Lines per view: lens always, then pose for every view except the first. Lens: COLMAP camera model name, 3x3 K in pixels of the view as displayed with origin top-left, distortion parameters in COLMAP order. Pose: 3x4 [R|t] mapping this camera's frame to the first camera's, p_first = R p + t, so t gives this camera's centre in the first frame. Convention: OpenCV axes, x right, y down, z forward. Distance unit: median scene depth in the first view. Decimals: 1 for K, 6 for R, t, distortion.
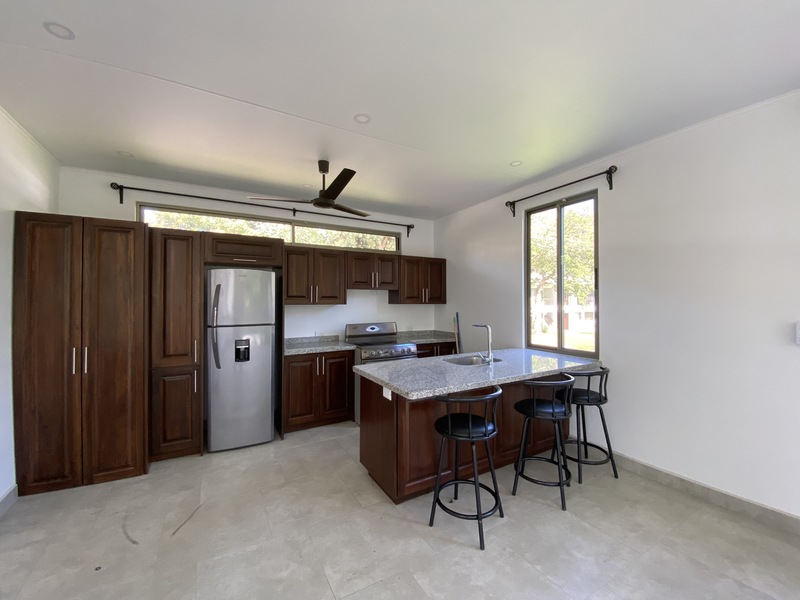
lens RADIAL K [[332.1, 0, 394.5], [0, 332.1, 299.8], [0, 0, 1]] dist [0.026839, -0.000614]
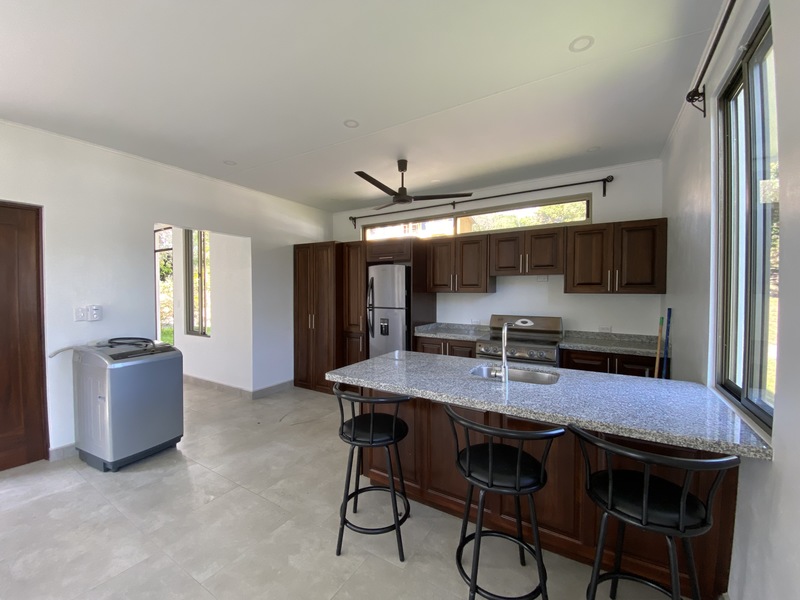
lens RADIAL K [[332.1, 0, 396.9], [0, 332.1, 299.0], [0, 0, 1]] dist [0.026839, -0.000614]
pose [[0.476209, 0.022170, -0.879053, 0.531725], [0.003860, 0.999620, 0.027302, 0.004383], [0.879324, -0.016395, 0.475942, 0.331625]]
